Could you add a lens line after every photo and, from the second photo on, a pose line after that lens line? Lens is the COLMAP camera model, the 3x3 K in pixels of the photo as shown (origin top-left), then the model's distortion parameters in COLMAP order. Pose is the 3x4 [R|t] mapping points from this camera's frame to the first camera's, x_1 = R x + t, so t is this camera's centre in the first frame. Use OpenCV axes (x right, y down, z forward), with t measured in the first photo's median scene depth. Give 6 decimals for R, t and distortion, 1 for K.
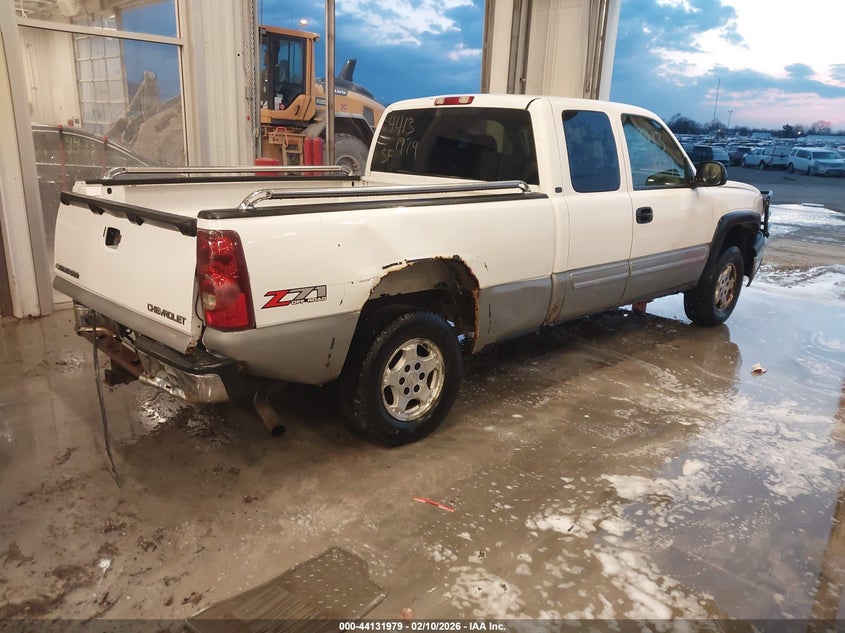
lens RADIAL K [[673.5, 0, 422.5], [0, 673.5, 316.5], [0, 0, 1]] dist [0.036880, 0.002758]
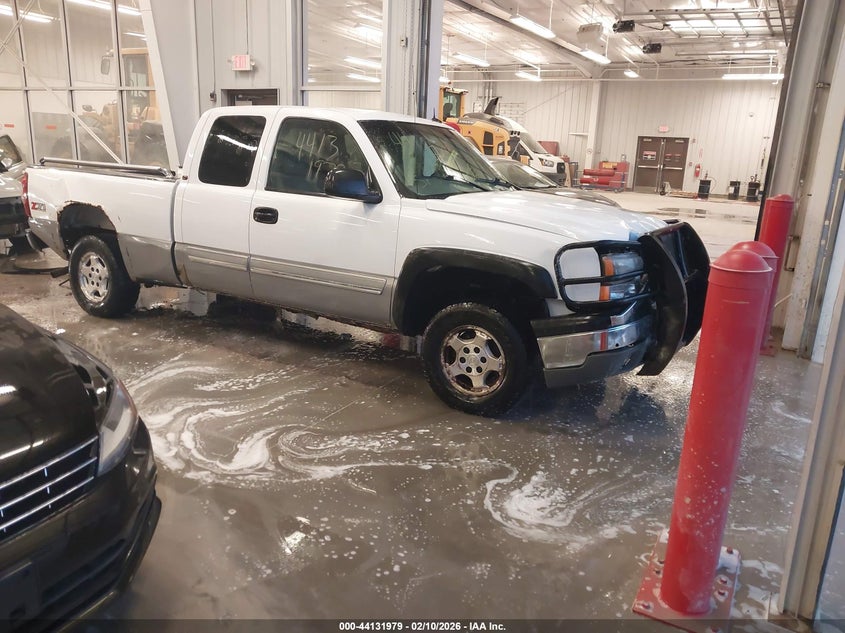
lens RADIAL K [[673.5, 0, 422.5], [0, 673.5, 316.5], [0, 0, 1]] dist [0.036880, 0.002758]
pose [[0.278788, 0.217314, -0.935442, 1.513691], [-0.290304, 0.947561, 0.133611, -0.230984], [0.915424, 0.234313, 0.327256, 1.014589]]
